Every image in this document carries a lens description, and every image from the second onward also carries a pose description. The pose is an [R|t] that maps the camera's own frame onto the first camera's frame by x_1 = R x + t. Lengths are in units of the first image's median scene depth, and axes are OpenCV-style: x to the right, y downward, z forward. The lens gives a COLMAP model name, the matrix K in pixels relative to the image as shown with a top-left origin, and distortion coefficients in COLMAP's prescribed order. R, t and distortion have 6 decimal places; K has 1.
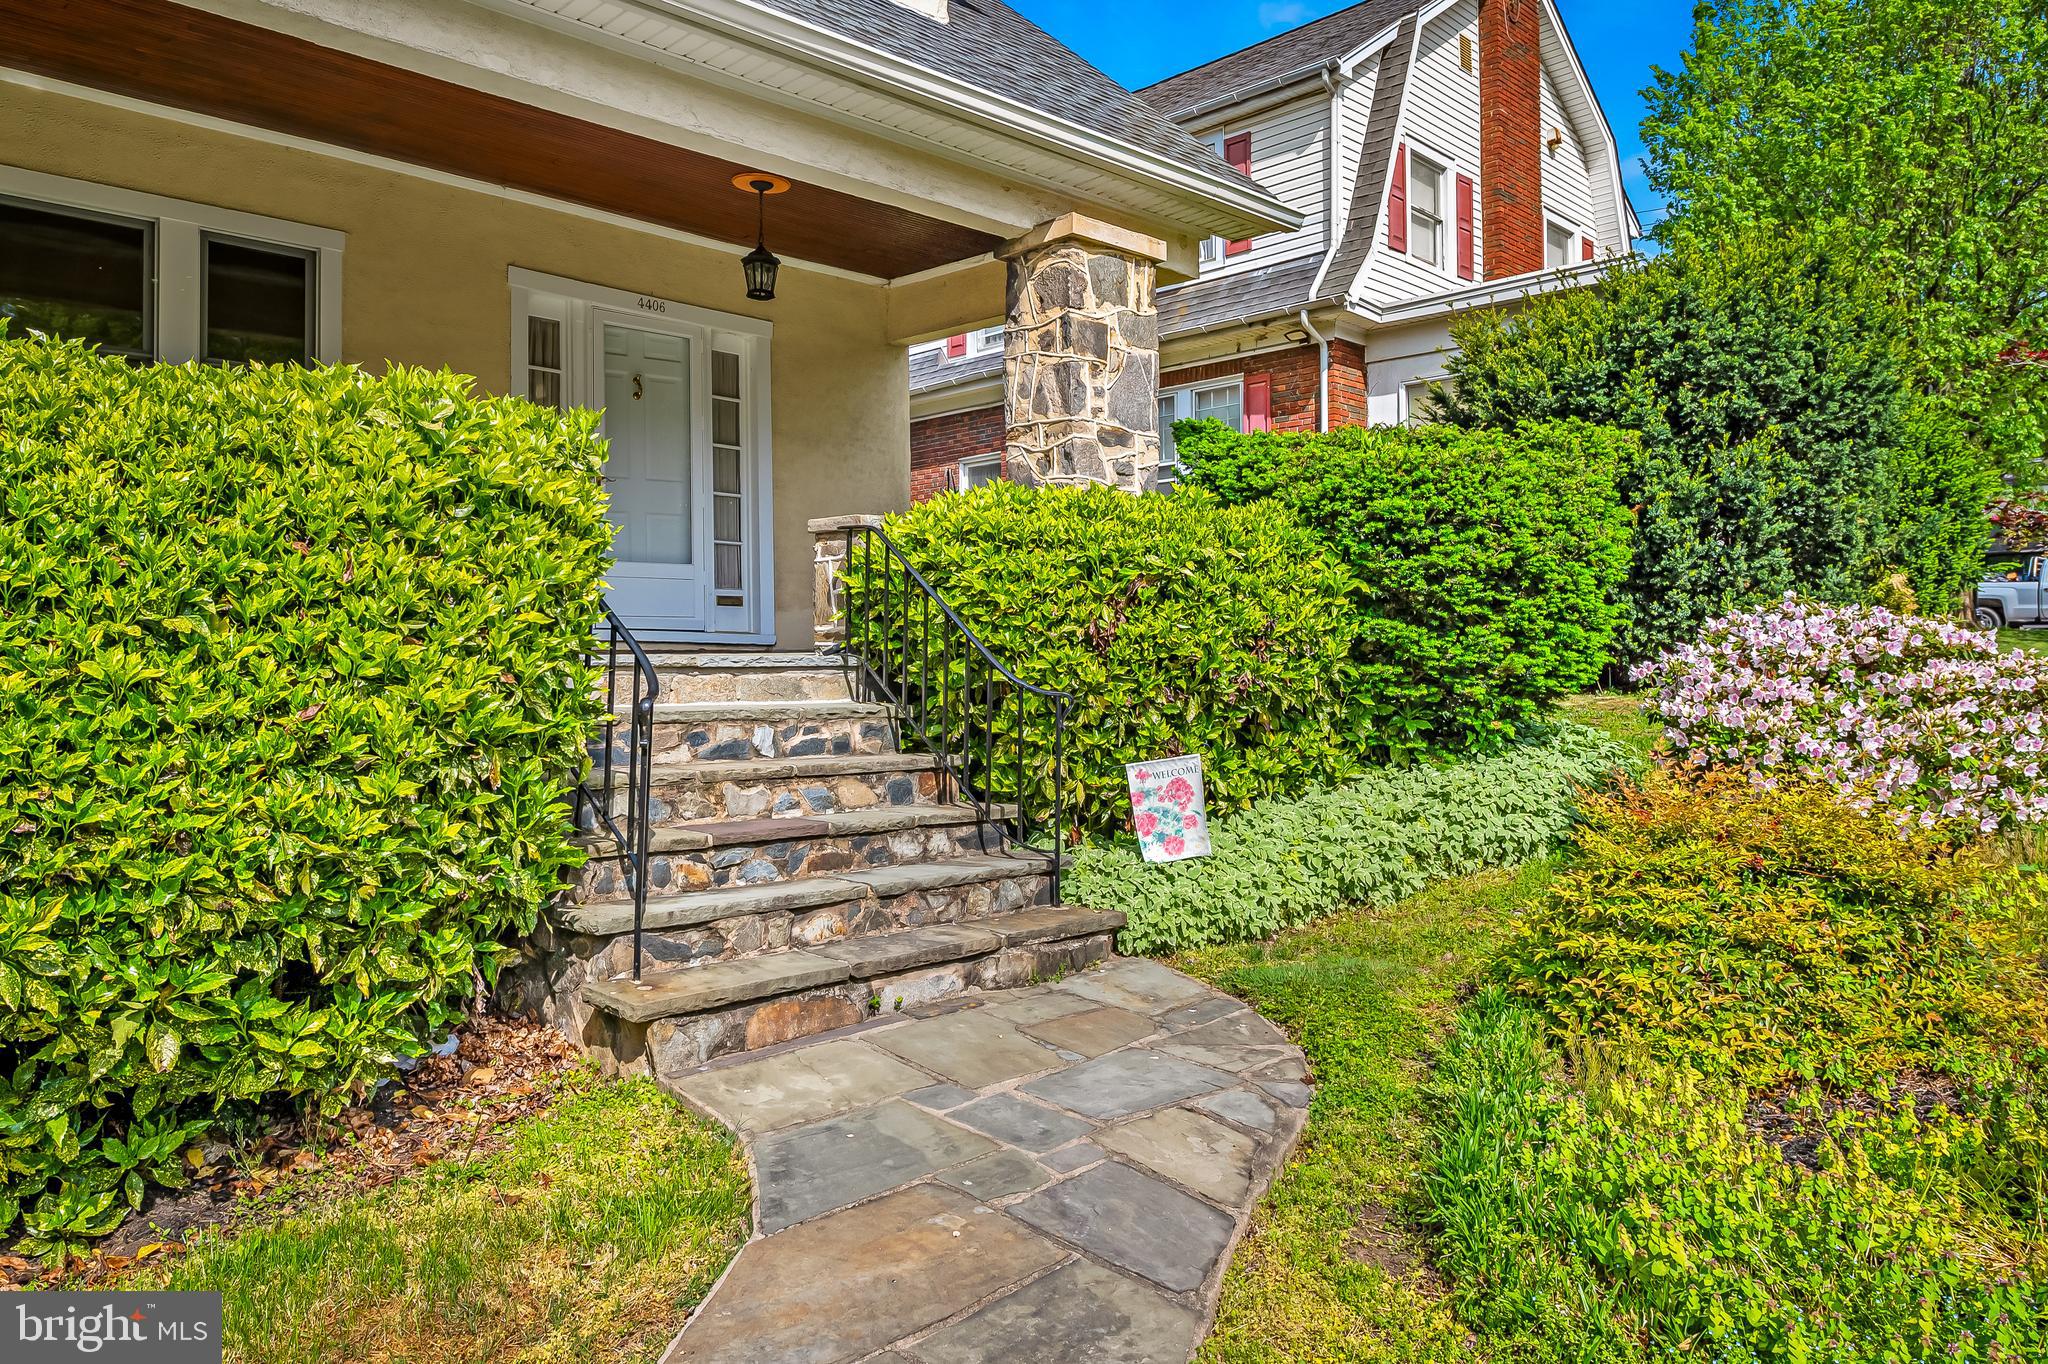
lens RADIAL K [[1421.6, 0, 1026.0], [0, 1421.6, 662.0], [0, 0, 1]] dist [0.004577, -0.000318]
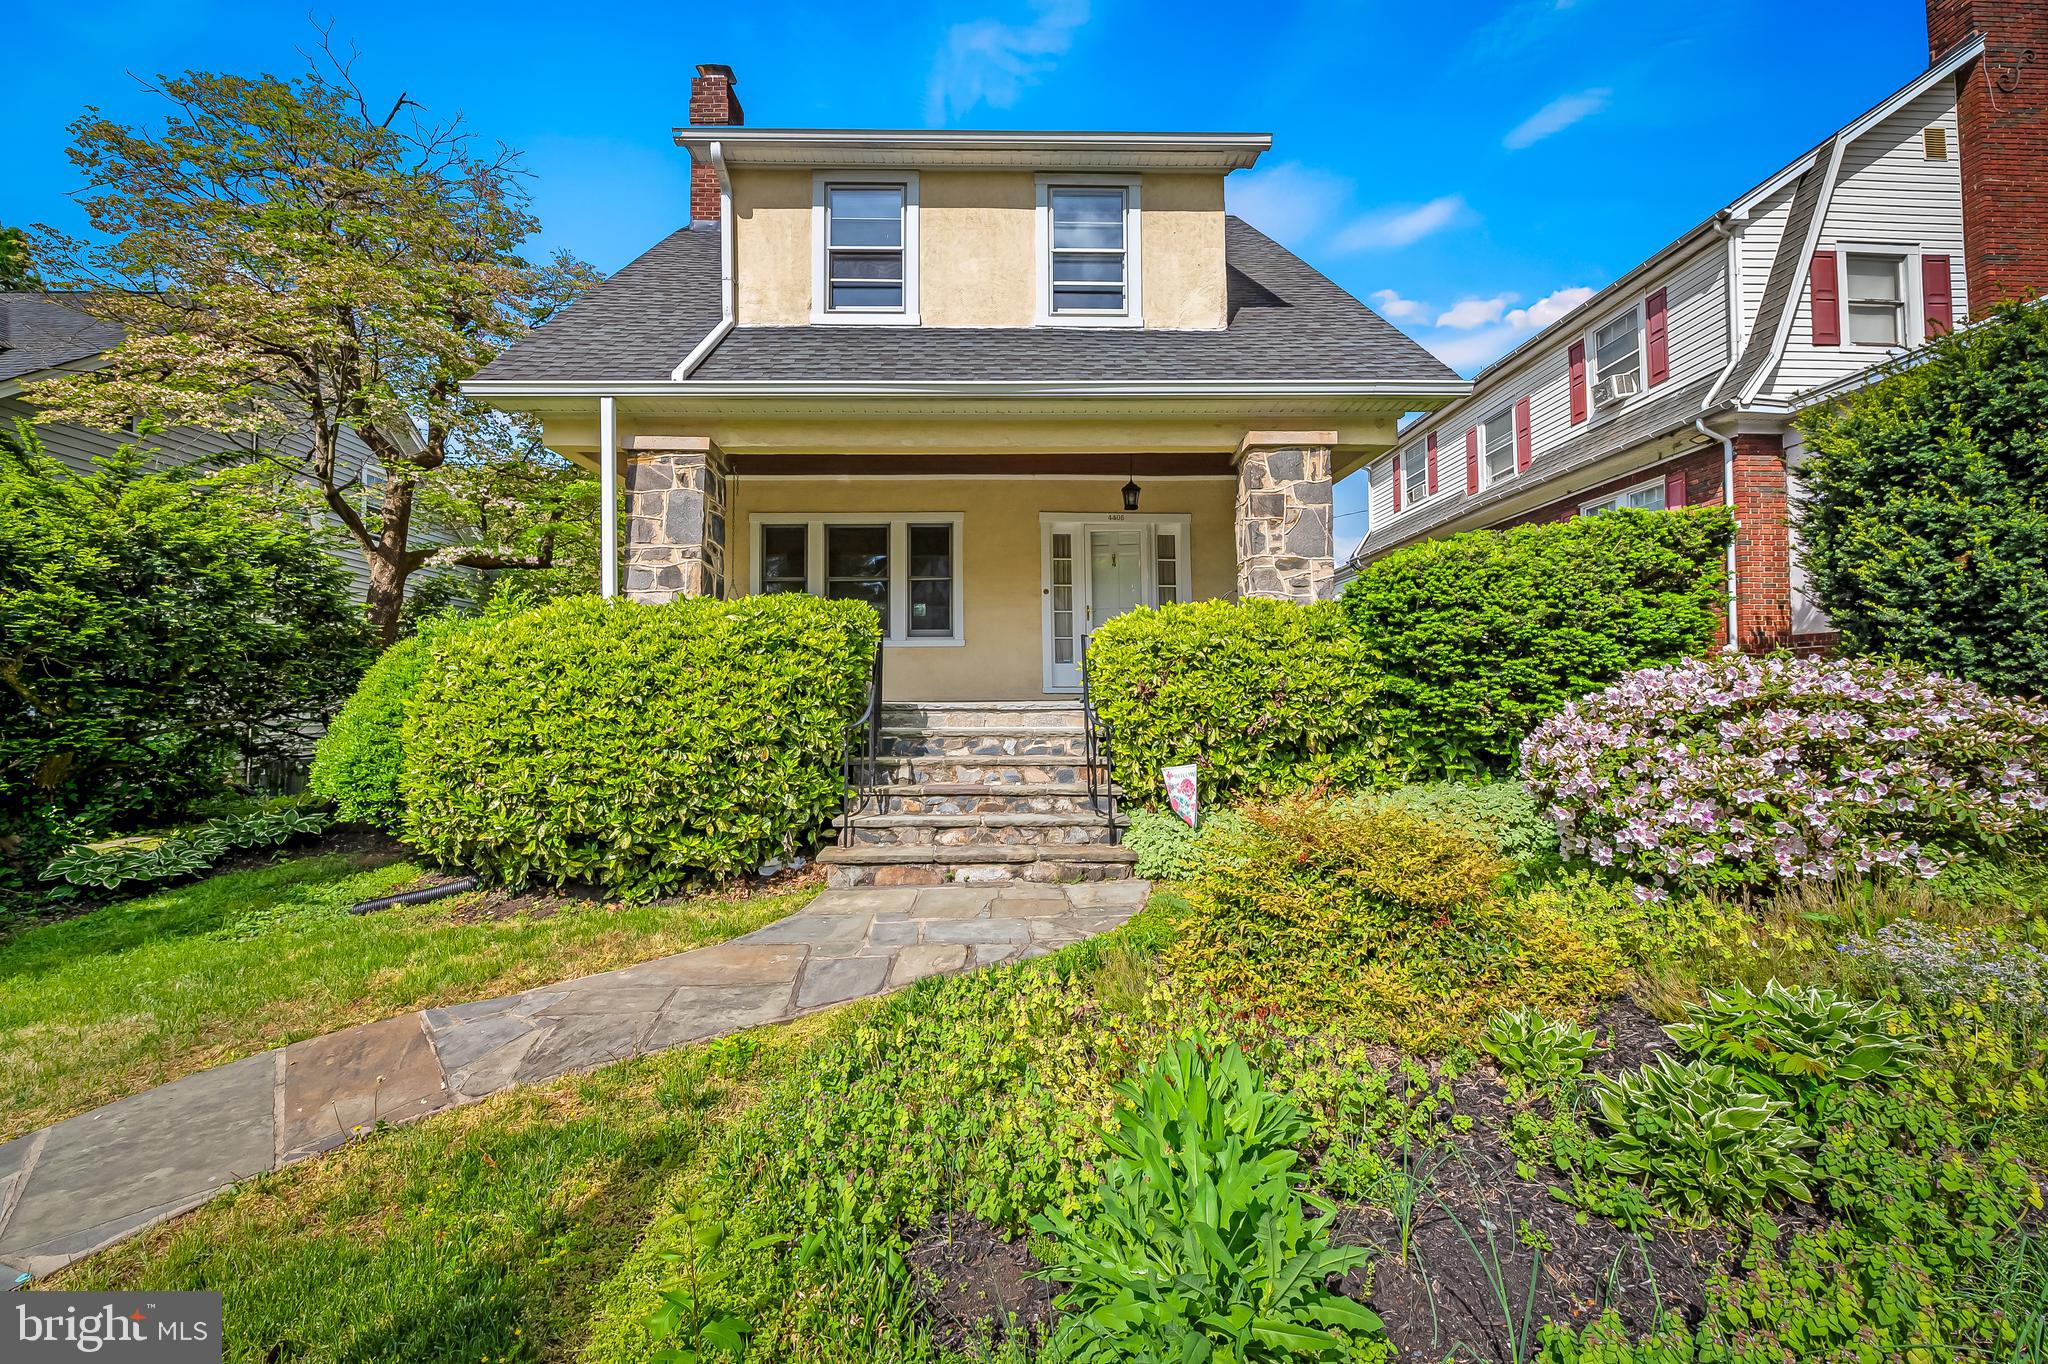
lens RADIAL K [[821.1, 0, 1016.4], [0, 821.1, 691.6], [0, 0, 1]] dist [-0.003527, -0.000182]
pose [[0.725332, -0.010204, -0.688323, 0.553072], [0.005587, 0.999944, -0.008936, -0.010712], [0.688376, 0.002636, 0.725349, 0.146609]]
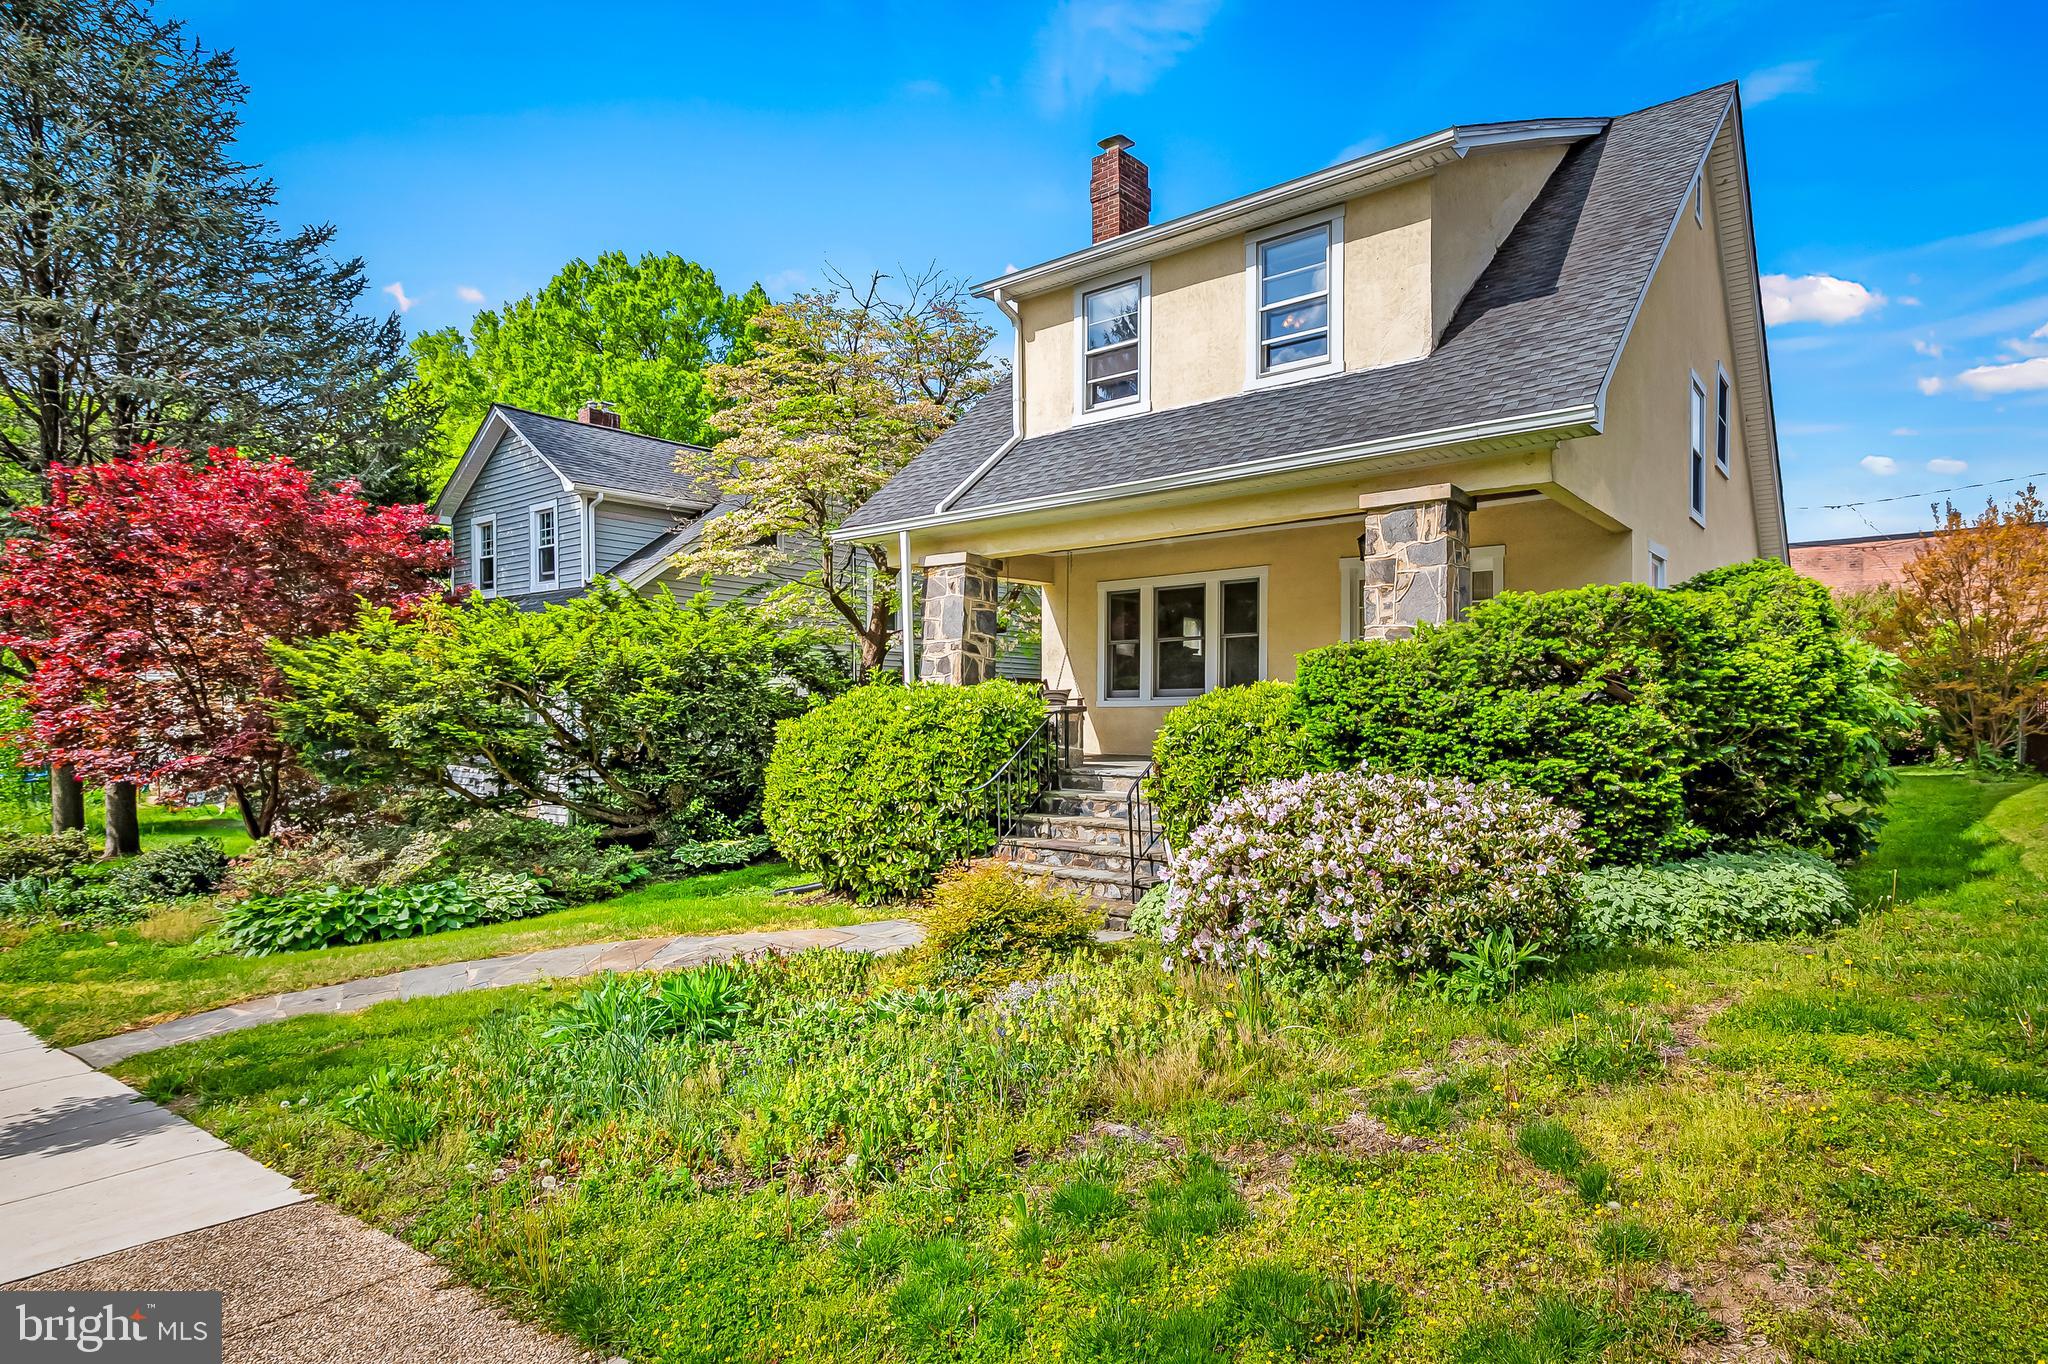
lens RADIAL K [[1091.6, 0, 1129.8], [0, 1091.6, 769.4], [0, 0, 1]] dist [0.003087, 0.000367]
pose [[0.144880, 0.043387, -0.988498, 1.352983], [-0.001215, 0.999045, 0.043672, -0.078227], [0.989449, -0.005126, 0.144794, 0.655721]]
